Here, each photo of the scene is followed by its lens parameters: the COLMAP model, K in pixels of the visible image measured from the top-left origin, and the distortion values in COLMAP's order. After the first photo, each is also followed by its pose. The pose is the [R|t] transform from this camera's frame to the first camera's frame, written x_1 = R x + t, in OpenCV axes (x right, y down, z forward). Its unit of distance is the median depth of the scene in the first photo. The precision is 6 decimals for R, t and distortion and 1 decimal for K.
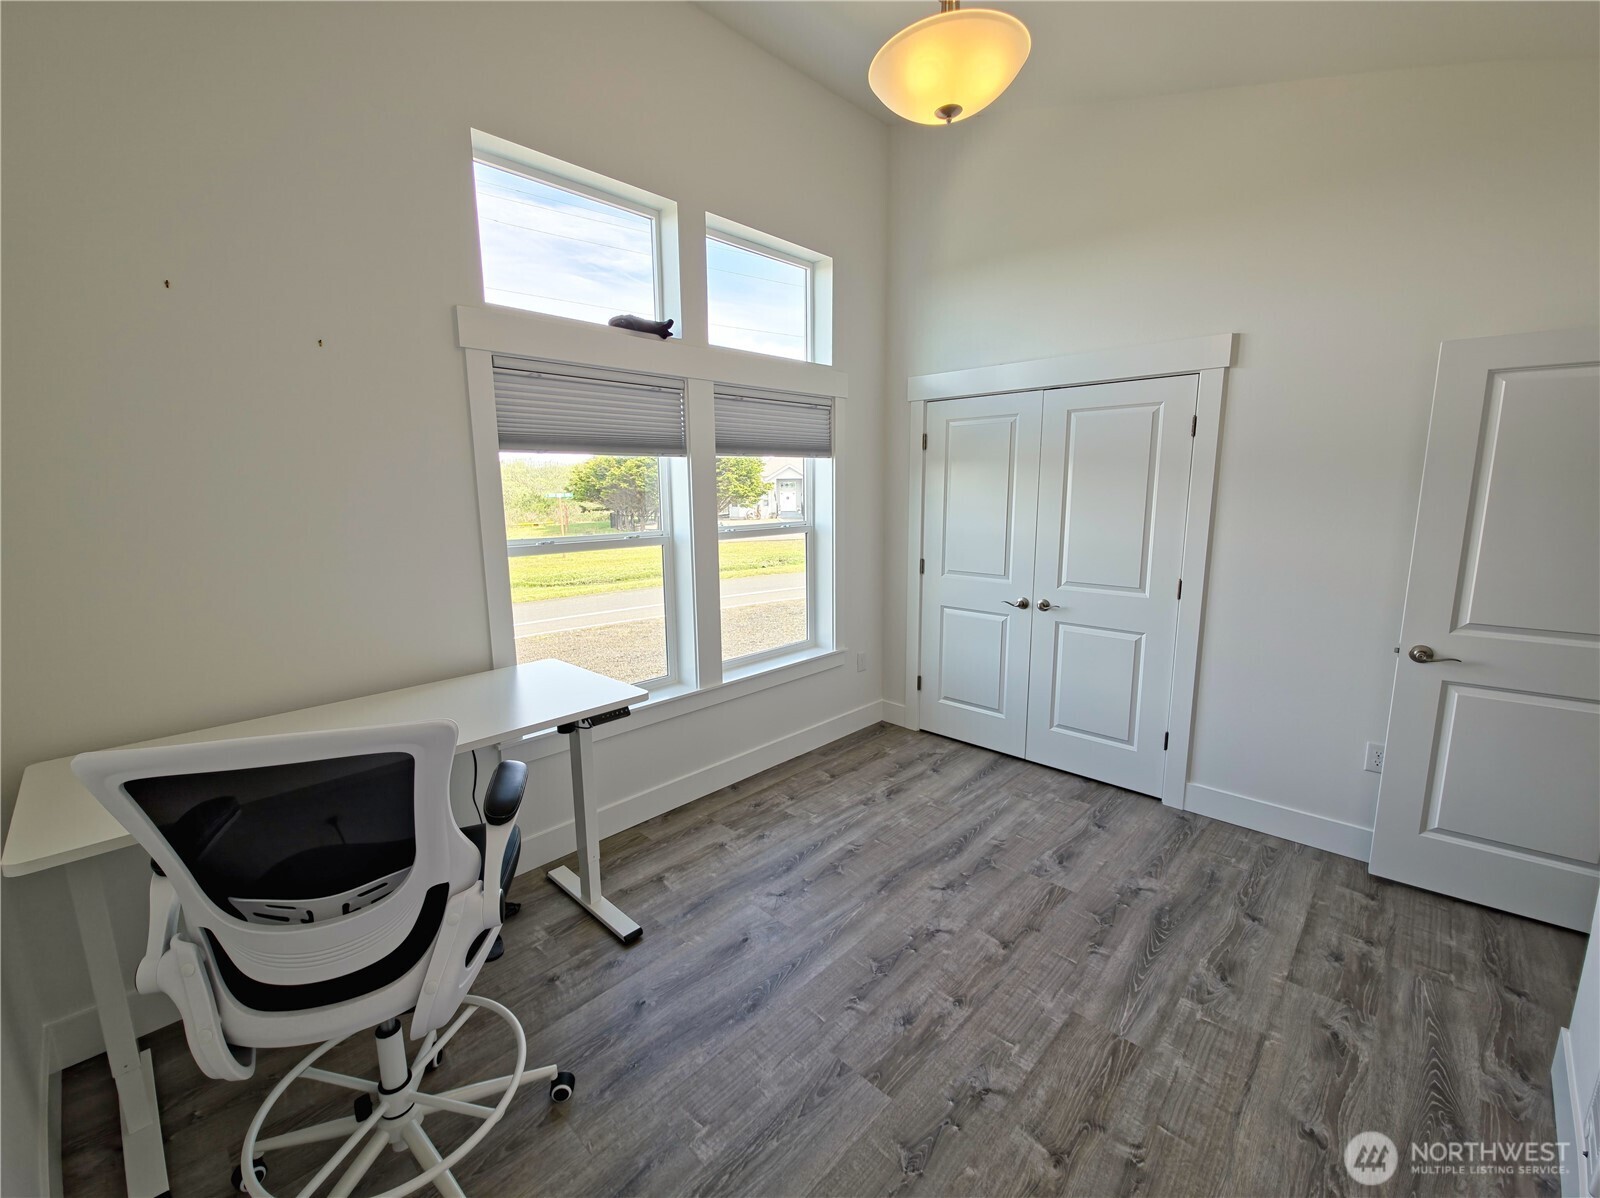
lens RADIAL K [[658.7, 0, 803.2], [0, 658.7, 594.3], [0, 0, 1]] dist [0.013569, -0.007525]
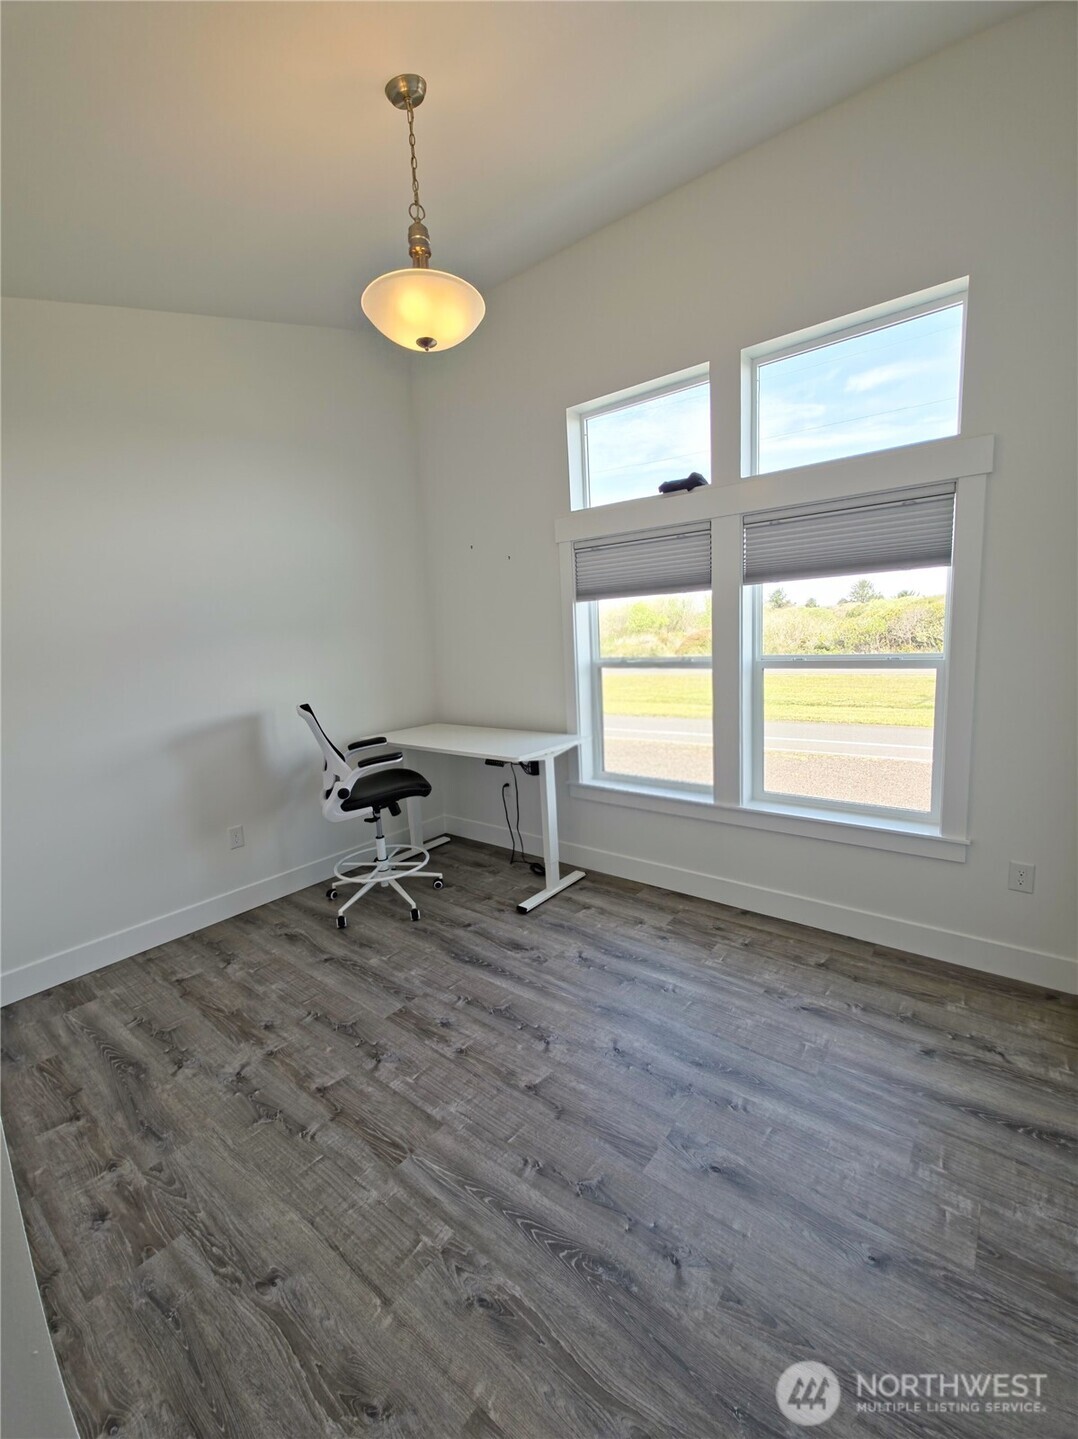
lens RADIAL K [[592.4, 0, 539.0], [0, 592.4, 719.5], [0, 0, 1]] dist [0.013569, -0.007525]
pose [[0.092878, 0.156209, -0.983347, 1.037130], [-0.112500, 0.982938, 0.145519, -0.139814], [0.989301, 0.097111, 0.108867, 0.807106]]
